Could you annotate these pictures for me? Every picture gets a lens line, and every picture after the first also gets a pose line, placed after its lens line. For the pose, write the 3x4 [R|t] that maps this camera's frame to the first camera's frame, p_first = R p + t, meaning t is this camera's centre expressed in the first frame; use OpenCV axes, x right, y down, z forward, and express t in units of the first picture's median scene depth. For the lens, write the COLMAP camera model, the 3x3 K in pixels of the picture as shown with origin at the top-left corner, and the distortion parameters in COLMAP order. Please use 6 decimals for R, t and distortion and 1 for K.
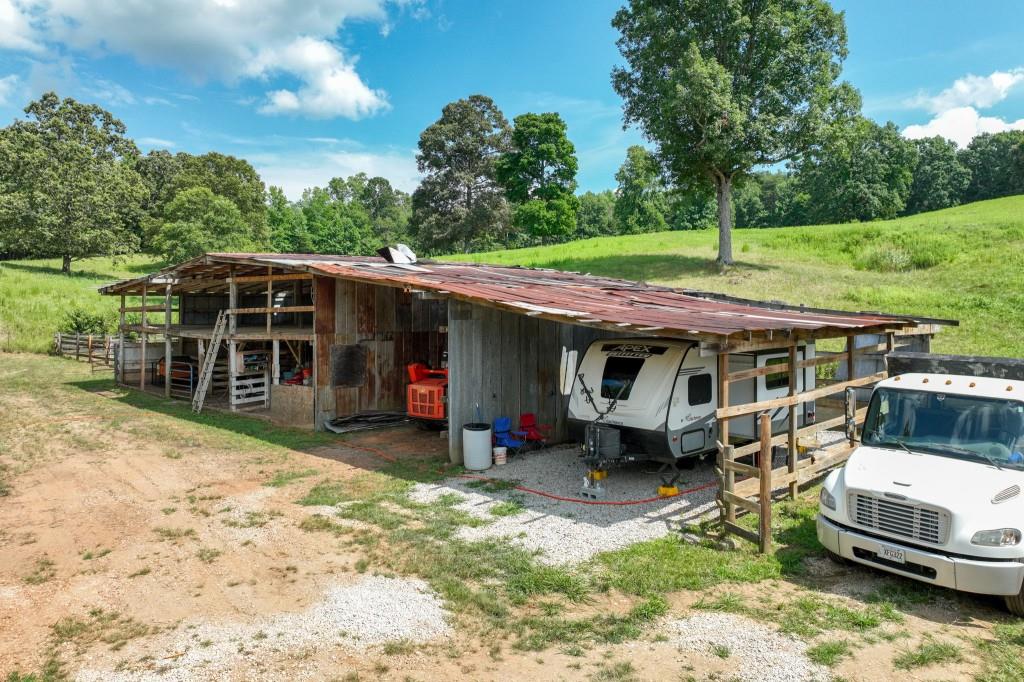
lens RADIAL K [[713.3, 0, 509.1], [0, 713.3, 333.3], [0, 0, 1]] dist [0.006962, 0.005867]
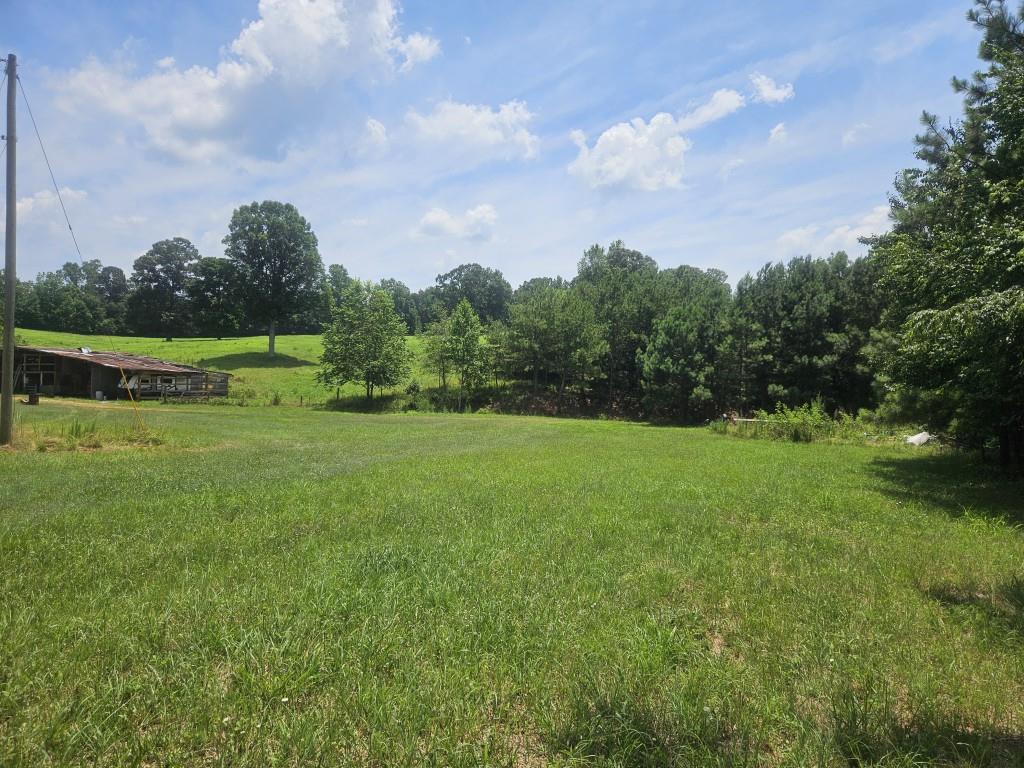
lens RADIAL K [[685.6, 0, 530.6], [0, 685.6, 408.7], [0, 0, 1]] dist [0.016685, -0.002416]
pose [[0.937938, 0.027783, 0.345688, 0.775544], [-0.023191, 0.999579, -0.017413, 0.195285], [-0.346026, 0.008315, 0.938188, -3.084296]]
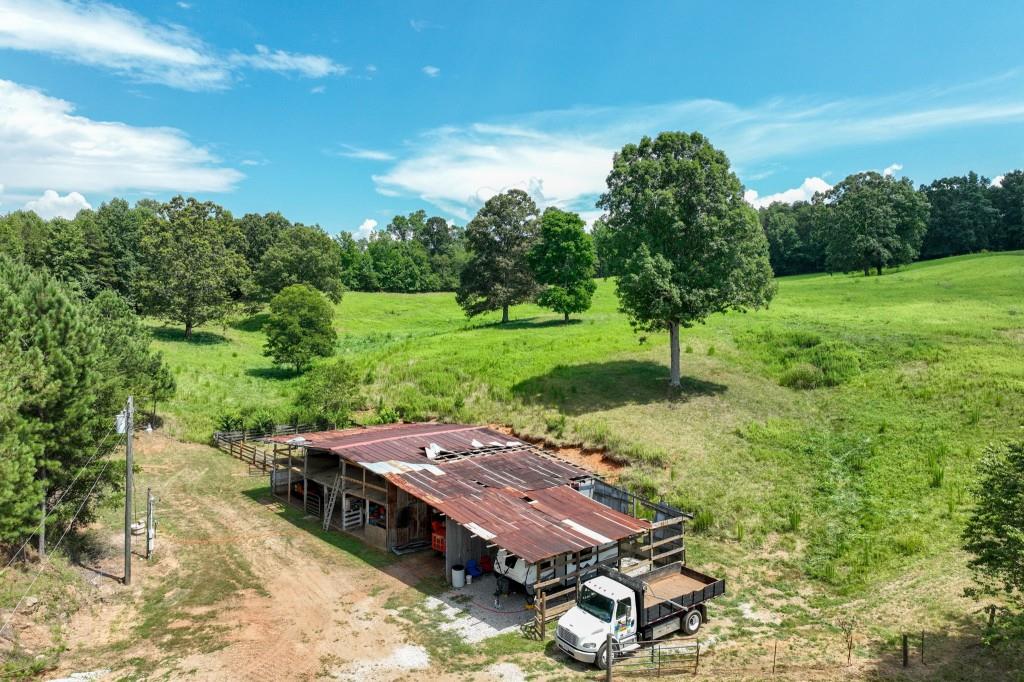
lens RADIAL K [[713.3, 0, 508.5], [0, 713.3, 335.1], [0, 0, 1]] dist [0.006962, 0.005867]
pose [[0.996472, 0.009883, -0.083336, 0.230004], [-0.008965, 0.999895, 0.011388, -0.492854], [0.083440, -0.010601, 0.996456, -0.964945]]
